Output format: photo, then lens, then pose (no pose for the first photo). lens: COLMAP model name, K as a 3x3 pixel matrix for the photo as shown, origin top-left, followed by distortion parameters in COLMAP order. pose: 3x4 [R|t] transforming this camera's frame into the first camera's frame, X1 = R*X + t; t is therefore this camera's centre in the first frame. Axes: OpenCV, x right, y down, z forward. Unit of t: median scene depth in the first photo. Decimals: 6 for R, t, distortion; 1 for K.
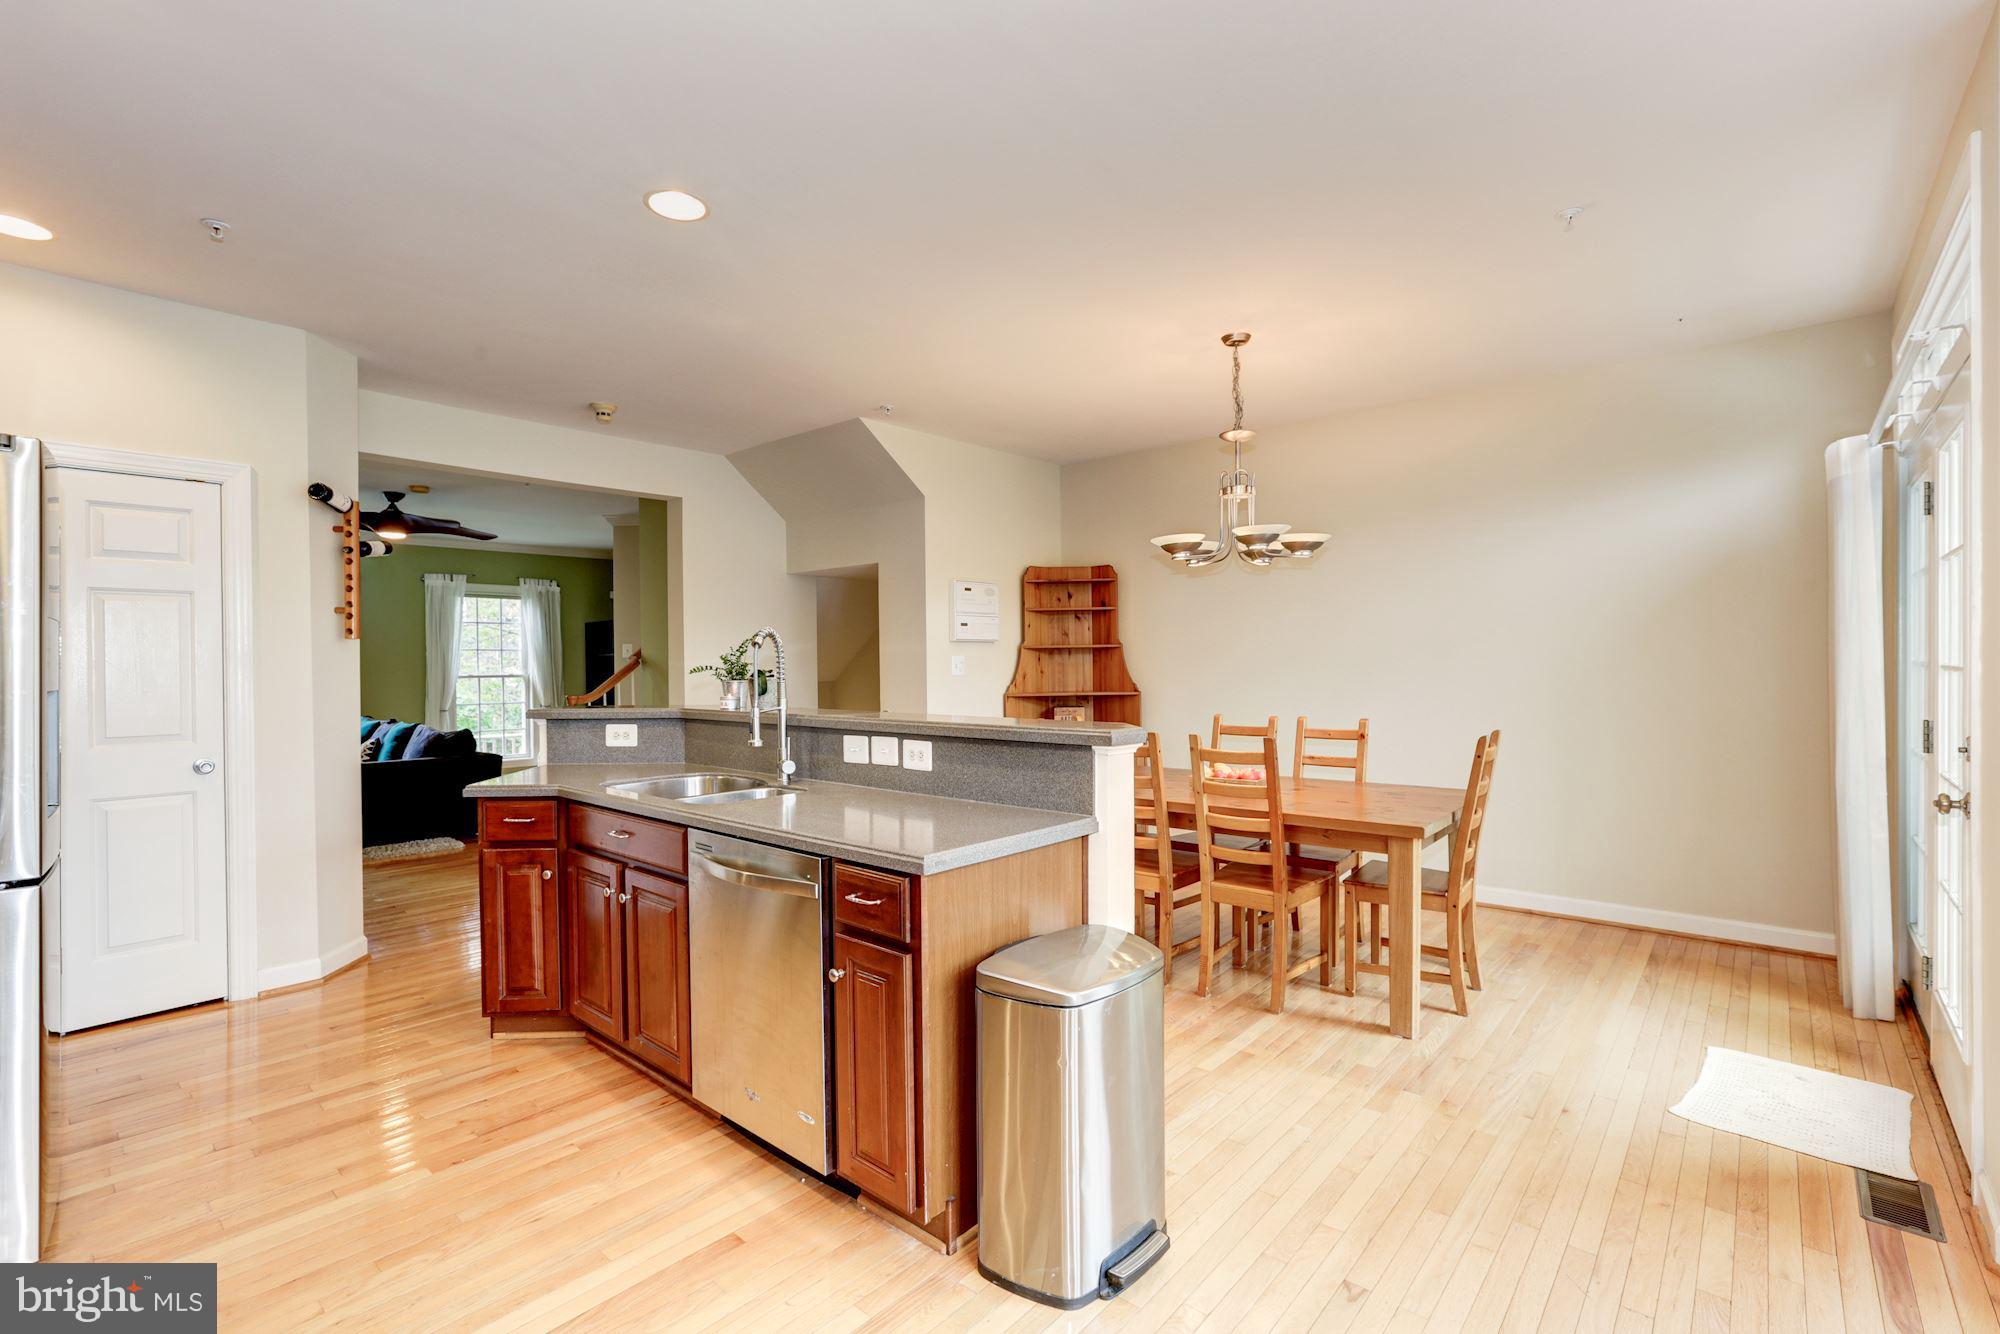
lens RADIAL K [[898.0, 0, 1000.7], [0, 898.0, 662.8], [0, 0, 1]] dist [-0.024503, 0.002823]
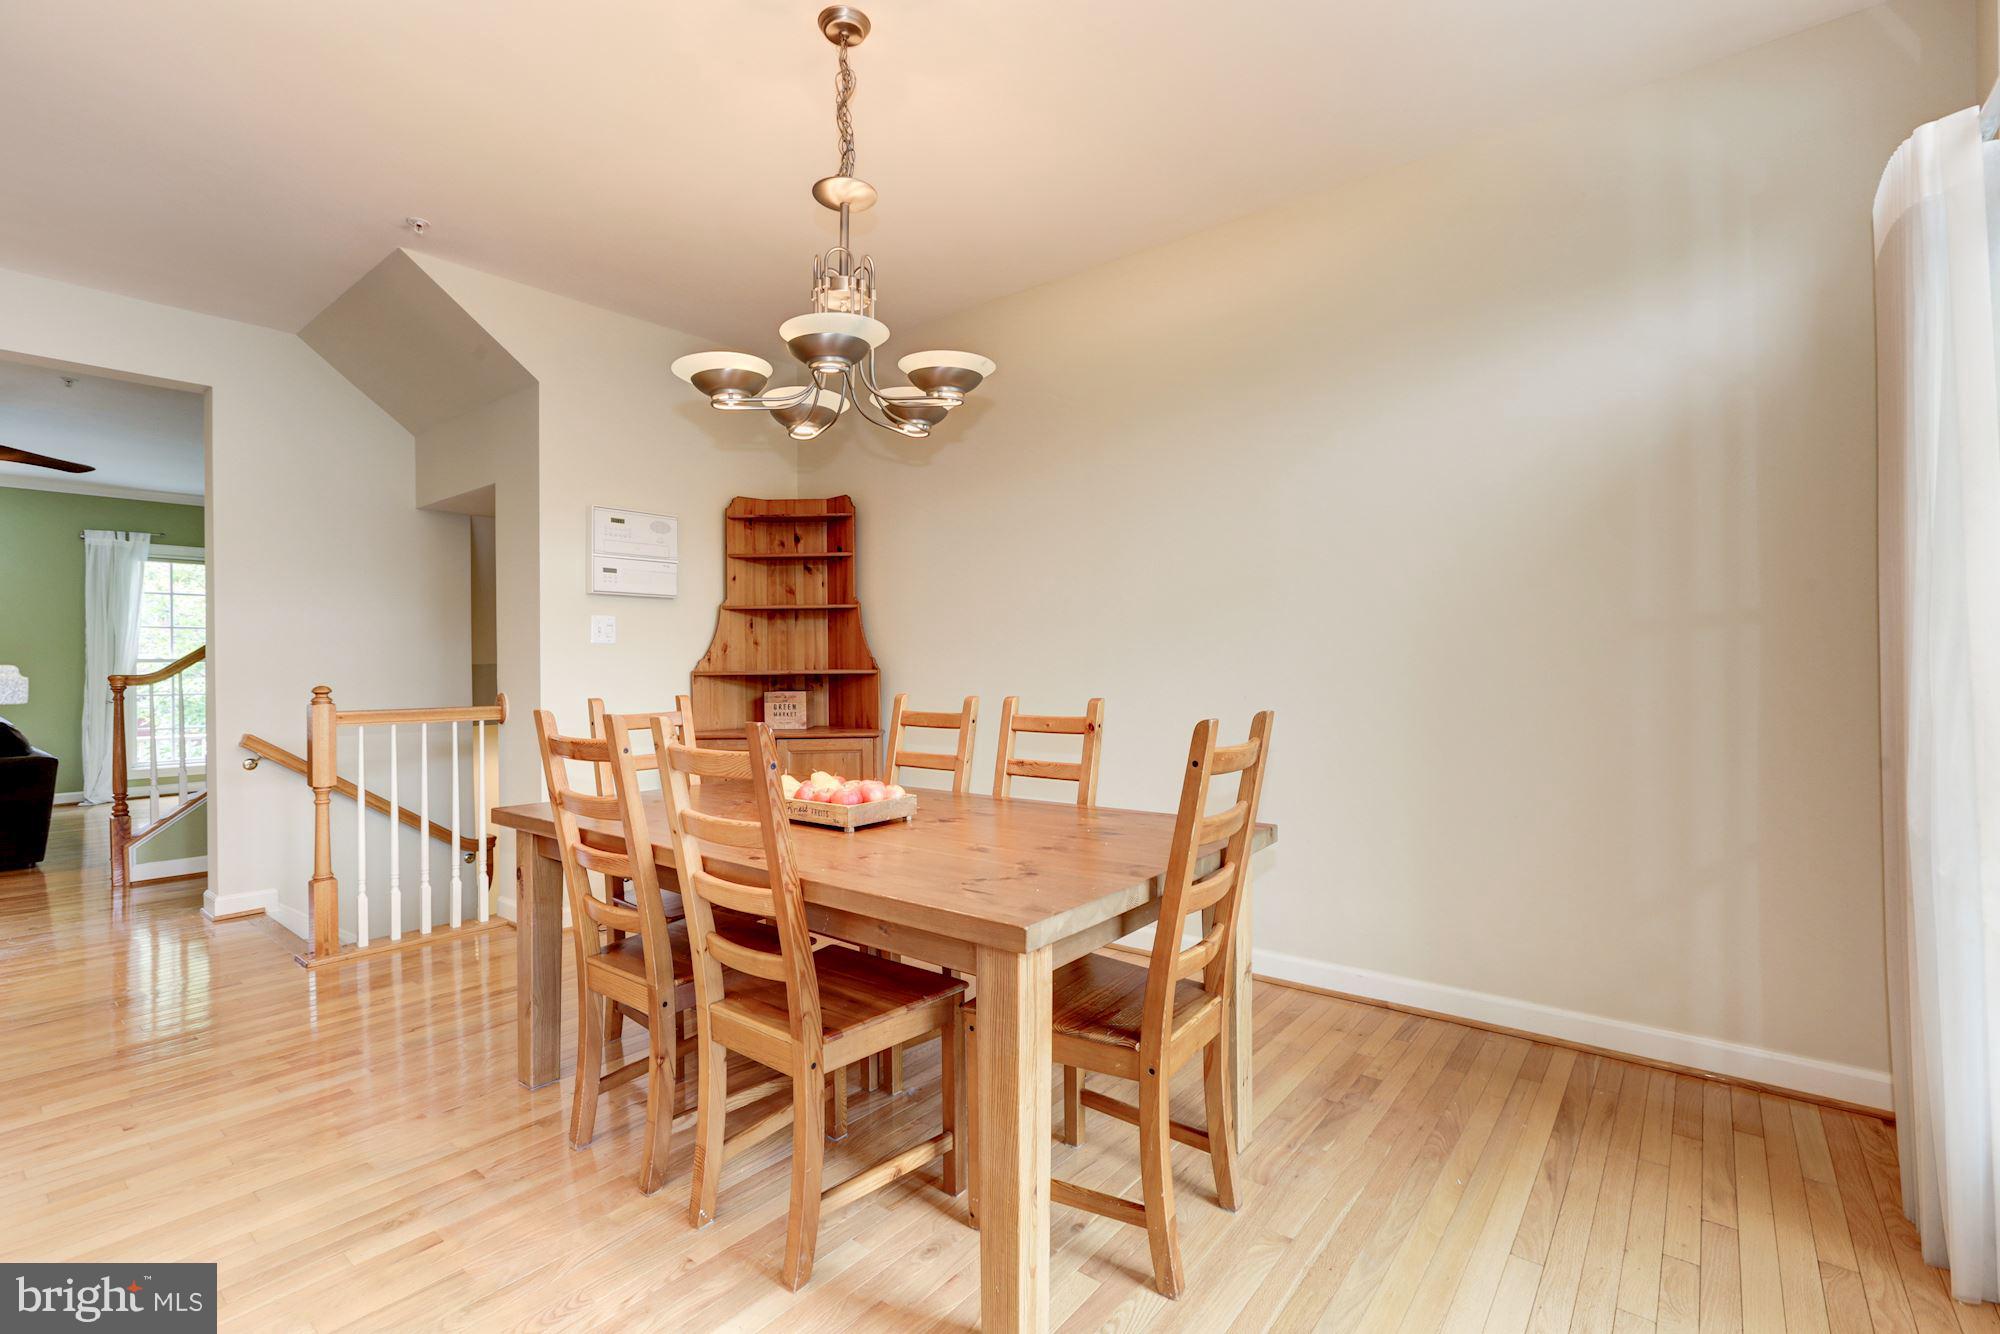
lens RADIAL K [[898.0, 0, 996.9], [0, 898.0, 661.8], [0, 0, 1]] dist [-0.024503, 0.002823]
pose [[0.999352, 0.002995, 0.035863, 0.220590], [-0.002913, 0.999993, -0.002326, 0.027445], [-0.035869, 0.002220, 0.999354, 0.279154]]
